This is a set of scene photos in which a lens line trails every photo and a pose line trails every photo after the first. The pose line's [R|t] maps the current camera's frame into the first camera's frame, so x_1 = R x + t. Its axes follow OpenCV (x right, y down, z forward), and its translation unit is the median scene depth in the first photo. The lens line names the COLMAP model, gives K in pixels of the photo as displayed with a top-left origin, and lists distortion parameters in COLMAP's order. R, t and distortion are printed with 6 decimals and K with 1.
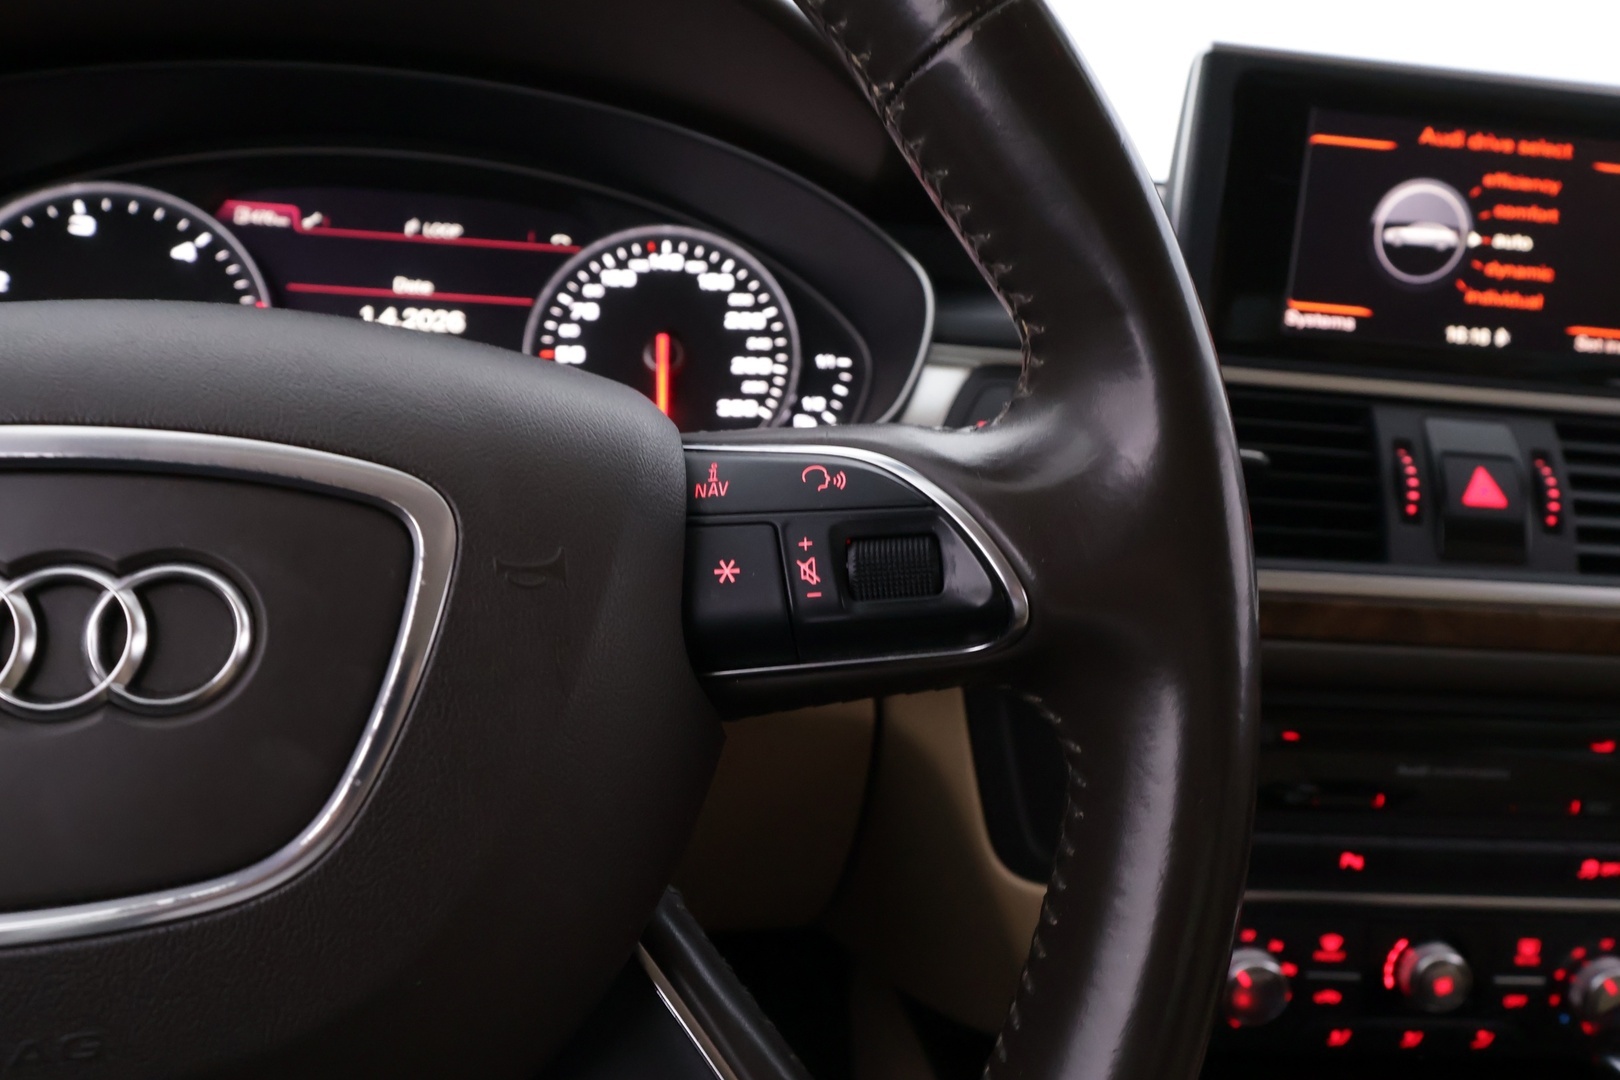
lens RADIAL K [[1169.9, 0, 810.0], [0, 1169.9, 540.0], [0, 0, 1]] dist [0.001185, 0.003519]
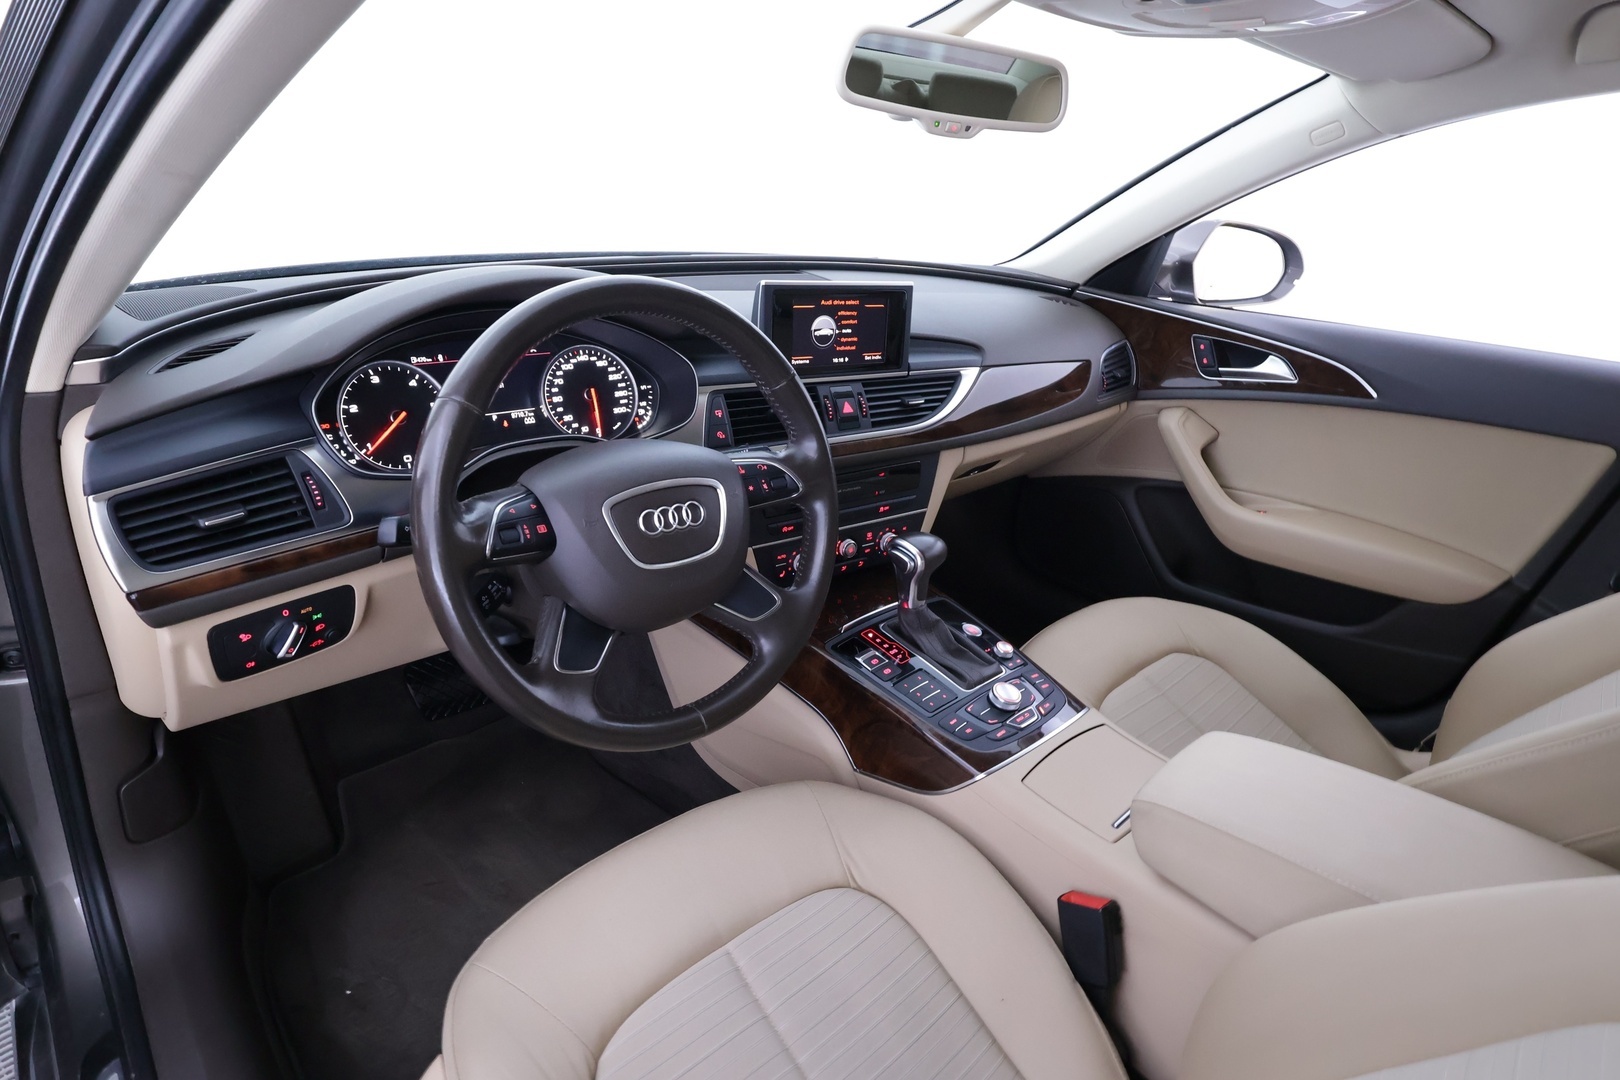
lens RADIAL K [[866.2, 0, 810.0], [0, 866.2, 540.0], [0, 0, 1]] dist [0.002475, 0.000537]
pose [[0.849002, -0.216204, 0.482132, -0.801219], [0.108187, 0.964253, 0.241893, -0.286217], [-0.517196, -0.153207, 0.842043, -1.106206]]
